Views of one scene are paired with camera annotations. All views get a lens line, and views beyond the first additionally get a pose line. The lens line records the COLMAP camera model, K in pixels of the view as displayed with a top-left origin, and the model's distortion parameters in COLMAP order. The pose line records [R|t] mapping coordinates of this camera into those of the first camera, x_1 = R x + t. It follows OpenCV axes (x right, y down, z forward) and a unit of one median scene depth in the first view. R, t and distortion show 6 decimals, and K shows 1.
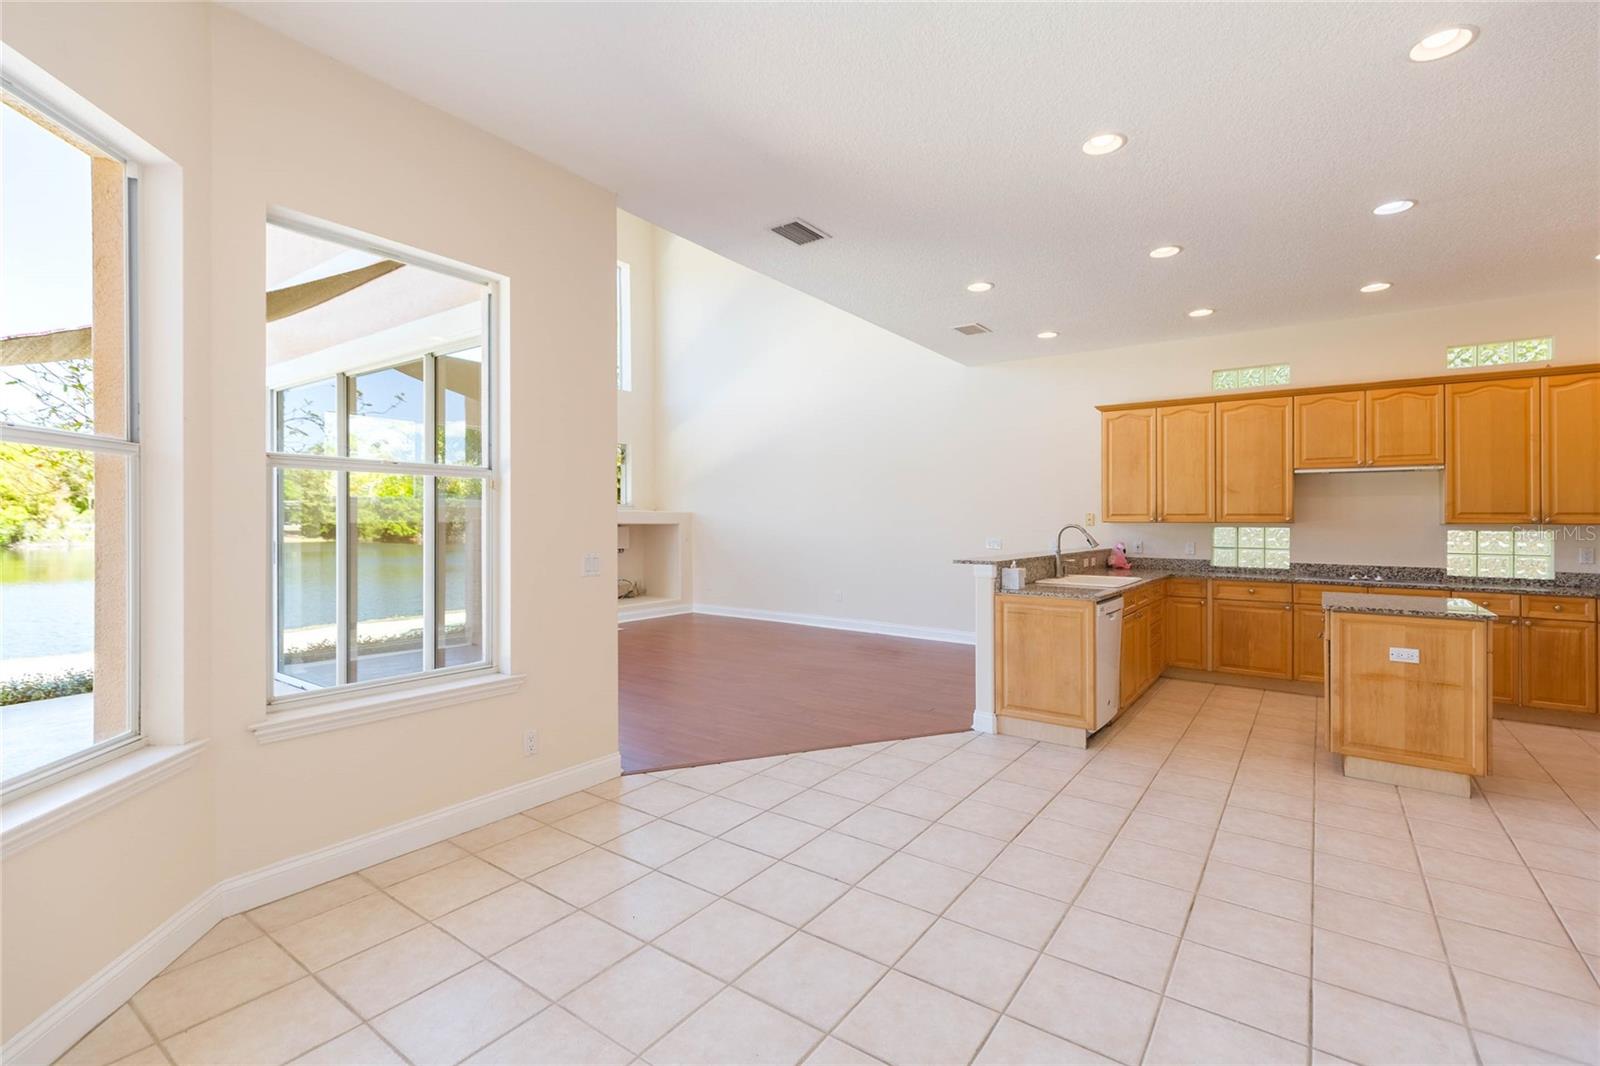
lens RADIAL K [[722.6, 0, 799.5], [0, 722.6, 511.5], [0, 0, 1]] dist [0.002905, -0.000185]
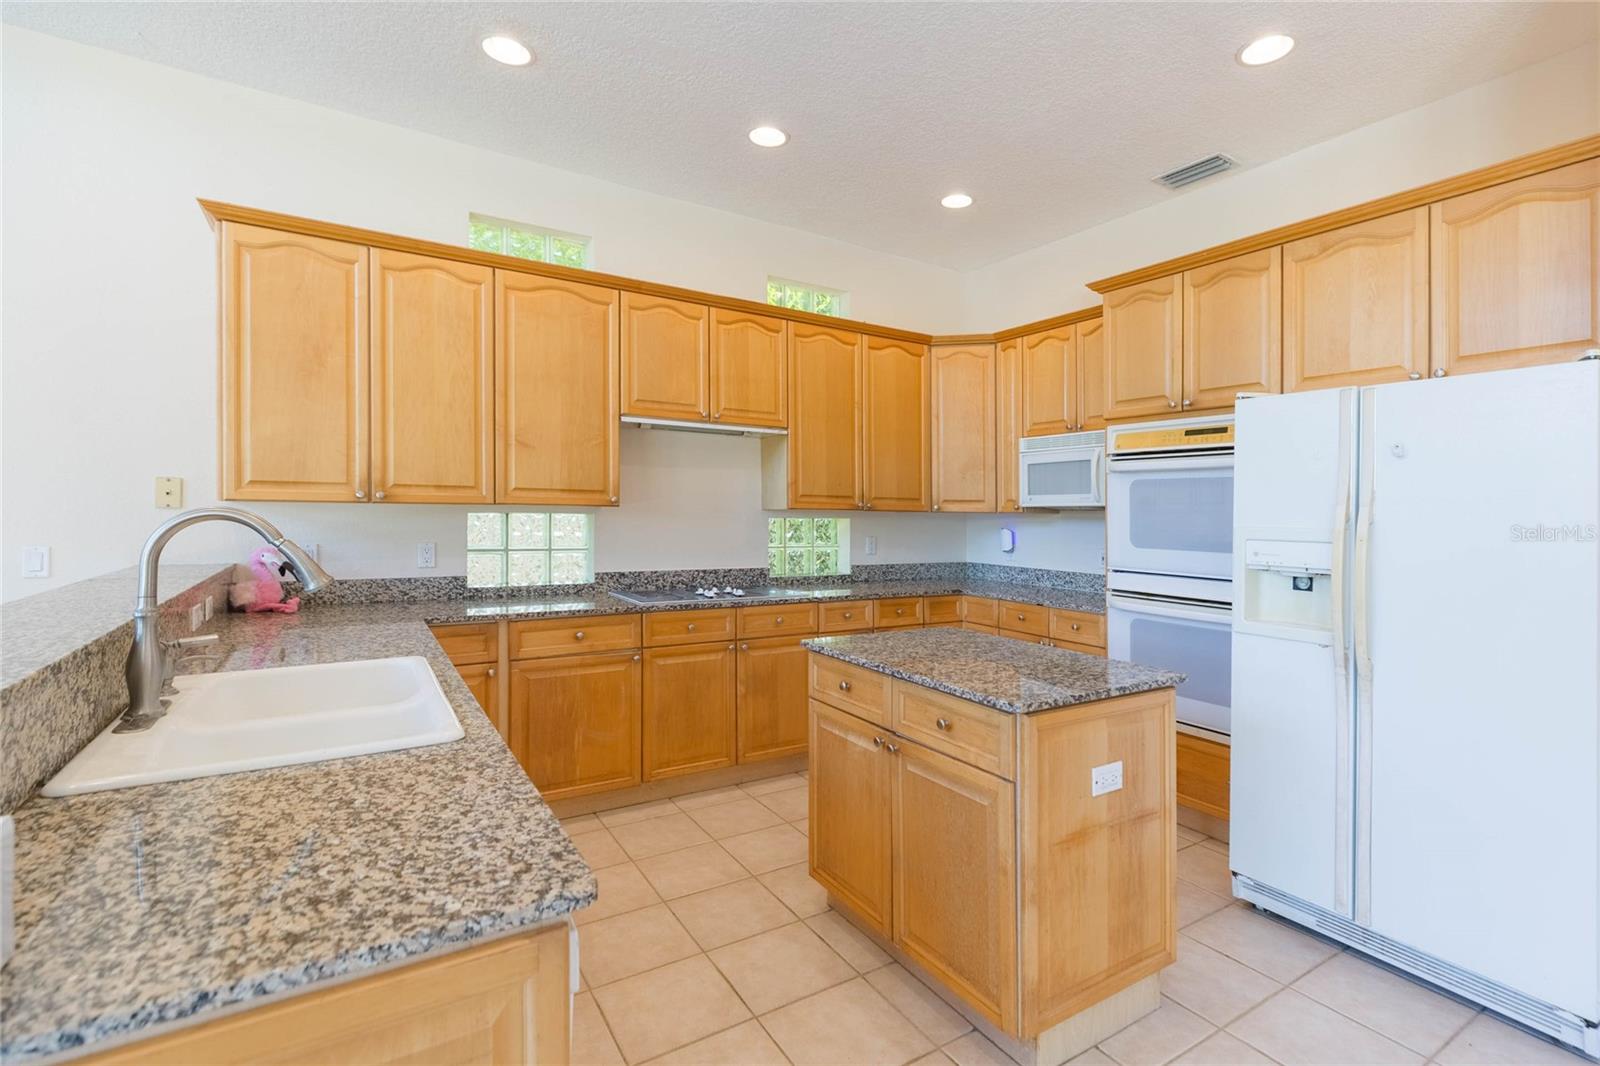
lens RADIAL K [[739.8, 0, 828.4], [0, 739.8, 517.0], [0, 0, 1]] dist [0.002815, -0.000158]
pose [[0.355464, -0.007651, 0.934658, 0.193603], [-0.026462, 0.999483, 0.018246, 0.009468], [-0.934315, -0.031219, 0.355078, 0.667426]]
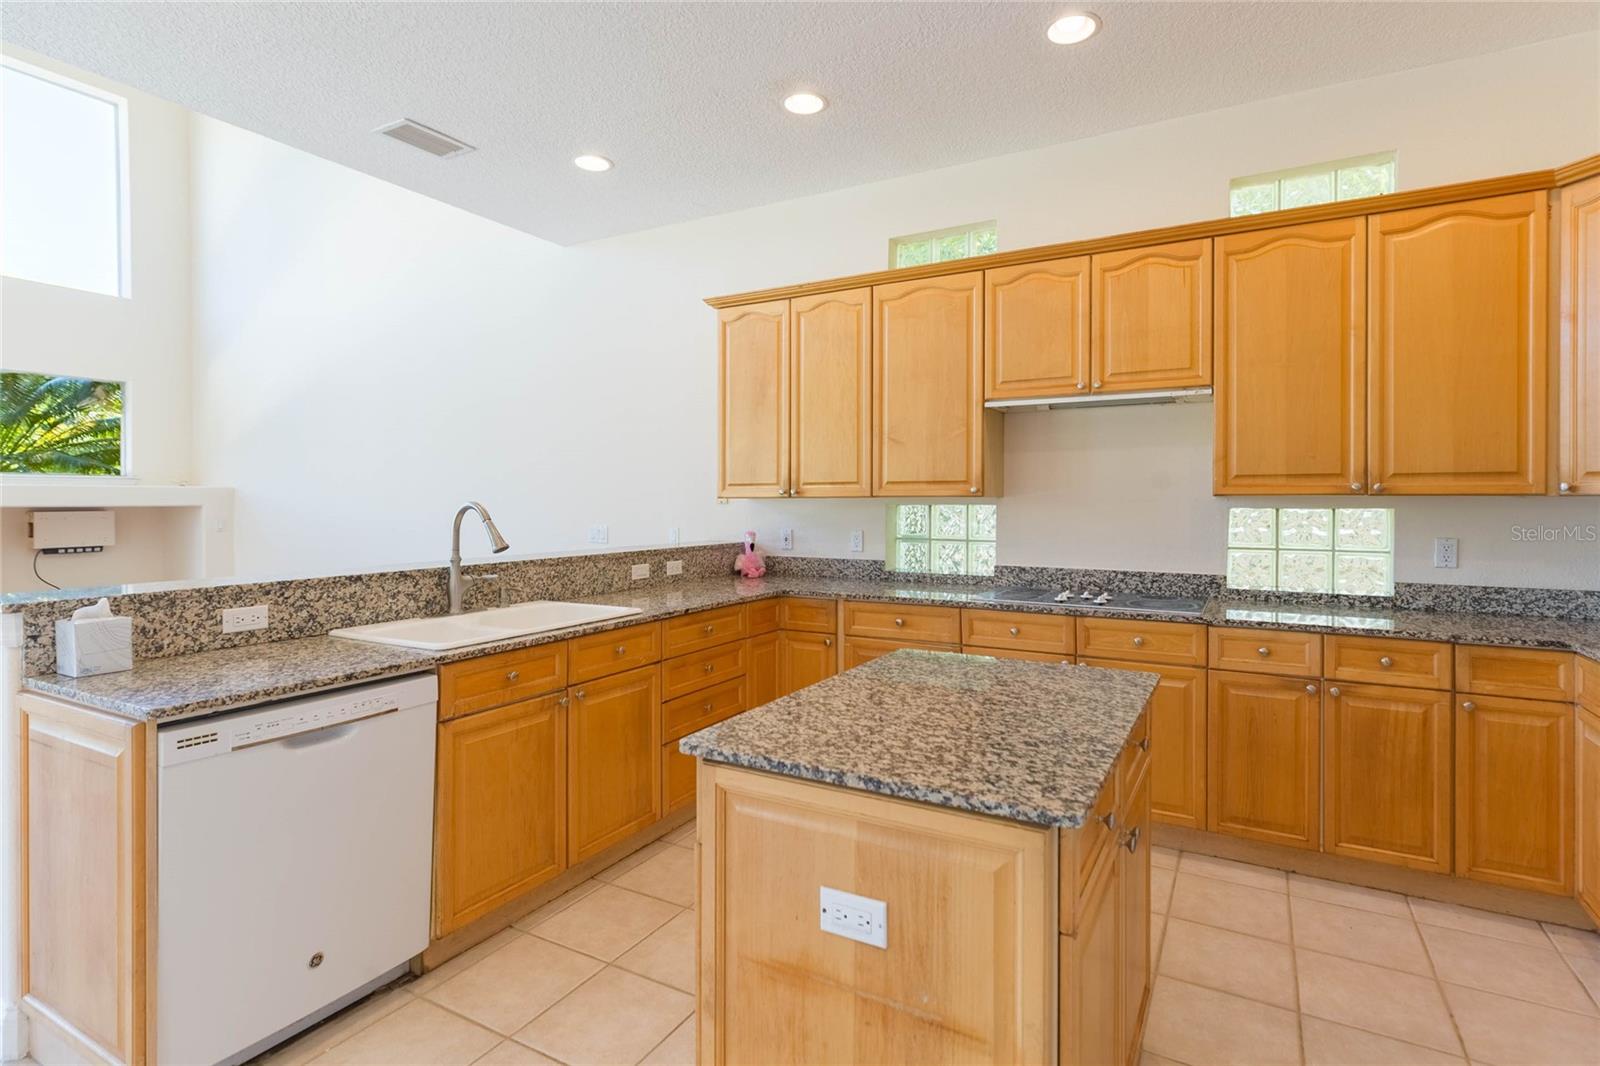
lens RADIAL K [[776.1, 0, 803.5], [0, 776.1, 510.2], [0, 0, 1]] dist [0.004913, -0.000141]
pose [[0.990557, -0.009407, 0.136777, 0.491248], [0.005616, 0.999590, 0.028073, 0.009250], [-0.136985, -0.027040, 0.990204, 0.448880]]
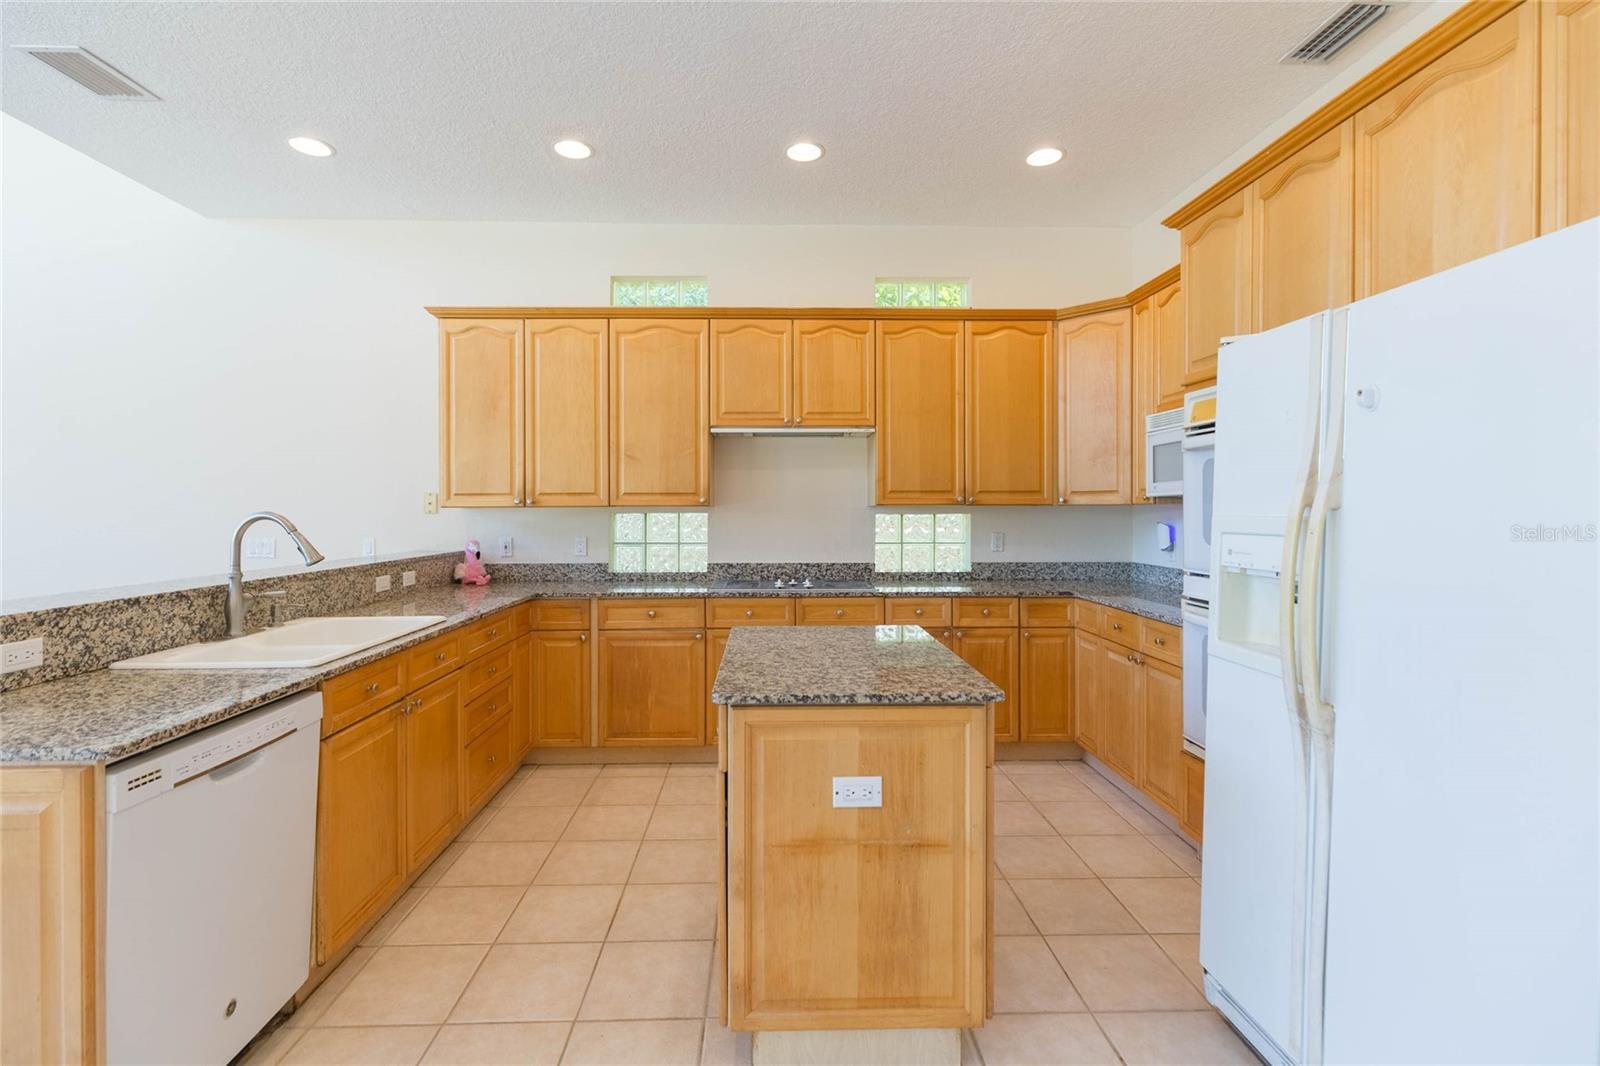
lens RADIAL K [[717.7, 0, 791.3], [0, 717.7, 521.6], [0, 0, 1]] dist [0.005460, 0.000260]
pose [[0.790143, -0.020643, 0.612575, 0.350579], [0.000057, 0.999435, 0.033607, 0.008229], [-0.612923, -0.026520, 0.789698, 0.446141]]
